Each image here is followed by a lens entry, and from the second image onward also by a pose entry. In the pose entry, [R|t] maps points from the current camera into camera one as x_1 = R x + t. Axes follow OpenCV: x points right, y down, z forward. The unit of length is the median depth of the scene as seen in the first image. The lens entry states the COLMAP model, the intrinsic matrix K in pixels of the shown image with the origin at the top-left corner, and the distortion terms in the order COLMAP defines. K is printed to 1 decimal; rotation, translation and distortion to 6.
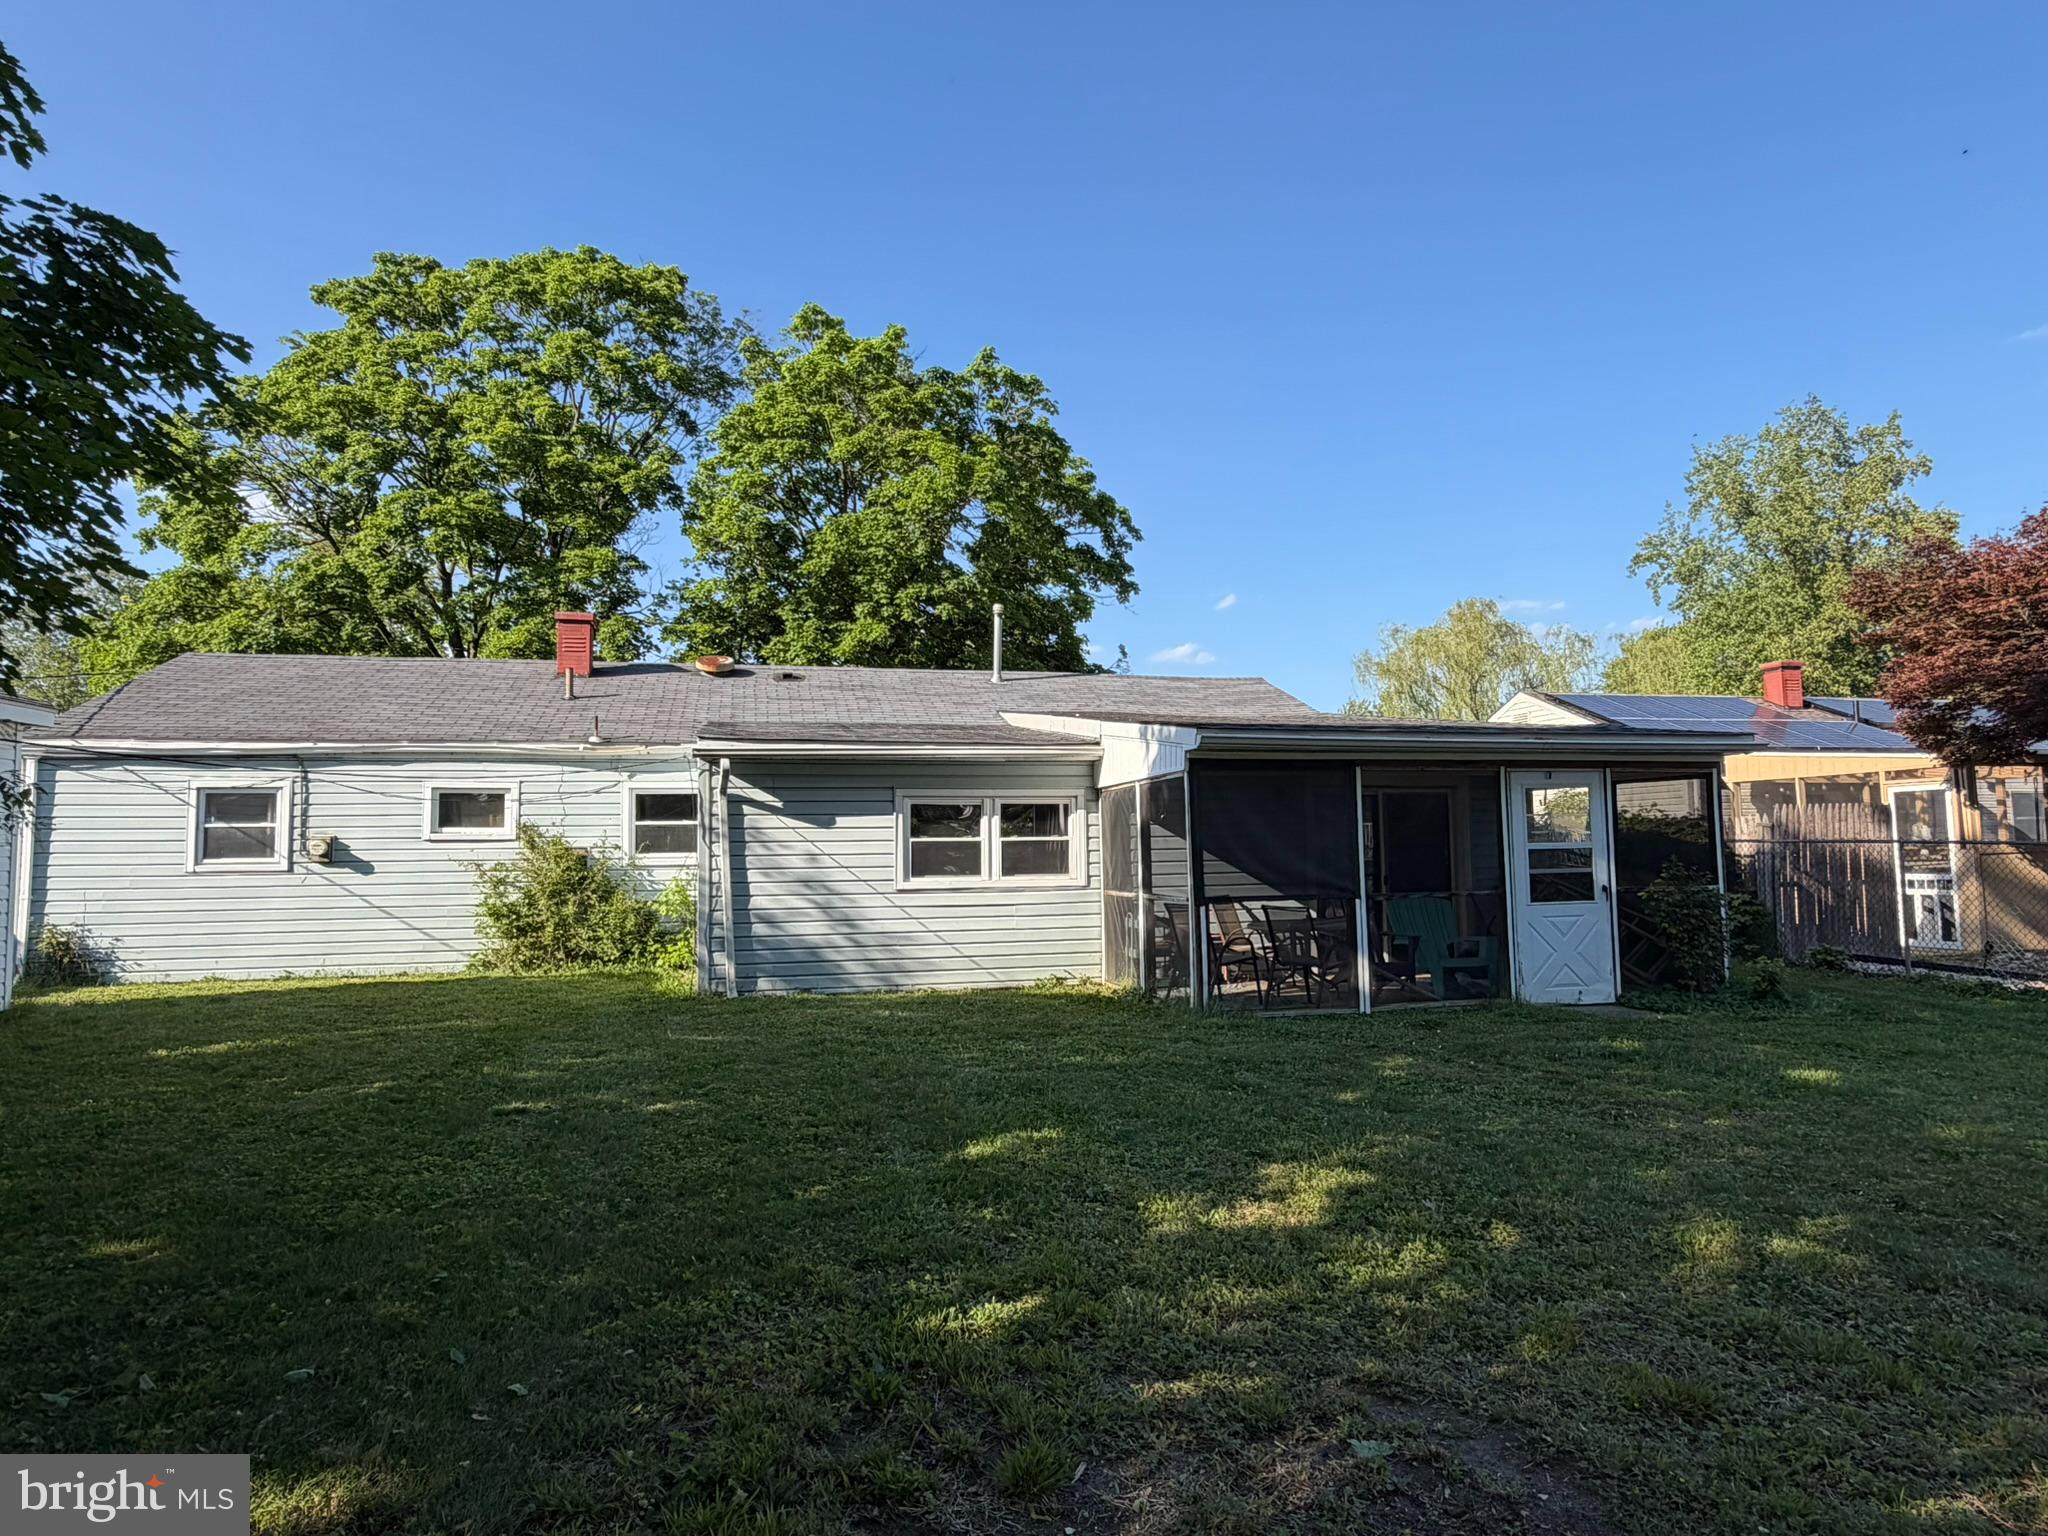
lens RADIAL K [[1207.9, 0, 1024.0], [0, 1207.9, 768.0], [0, 0, 1]] dist [-0.000209, 0.000391]
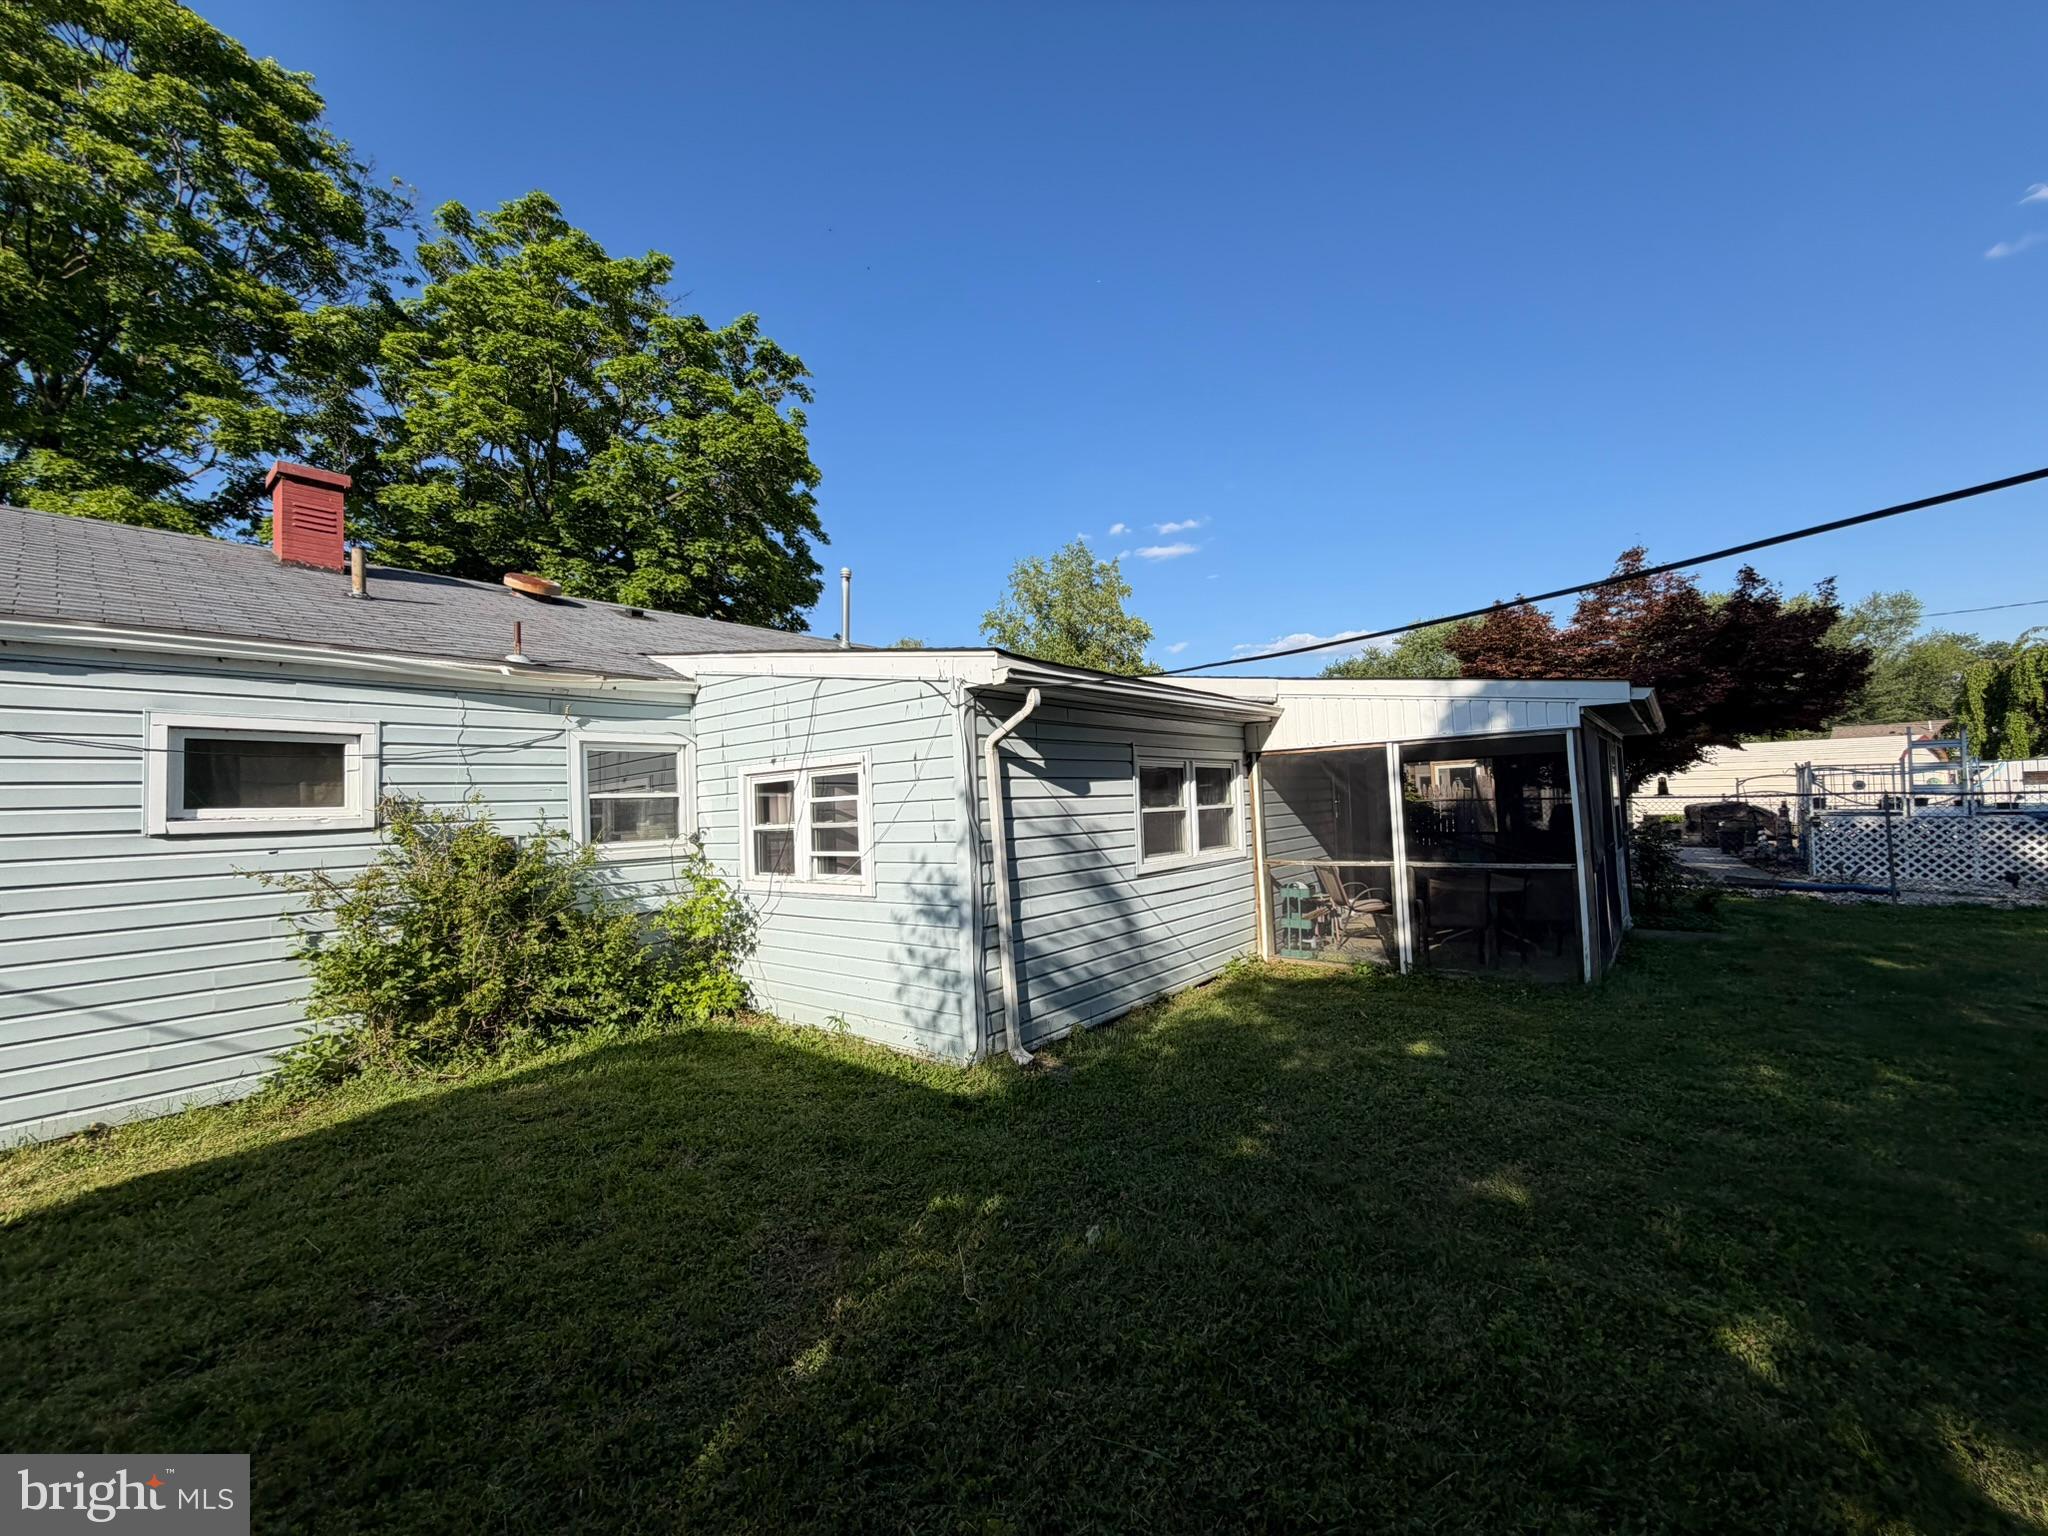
lens RADIAL K [[826.7, 0, 1024.0], [0, 826.7, 768.0], [0, 0, 1]] dist [0.001430, 0.000037]
pose [[0.797048, 0.010837, 0.603818, -0.413421], [-0.015483, 0.999877, 0.002493, 0.026523], [-0.603717, -0.011336, 0.797118, 0.523869]]
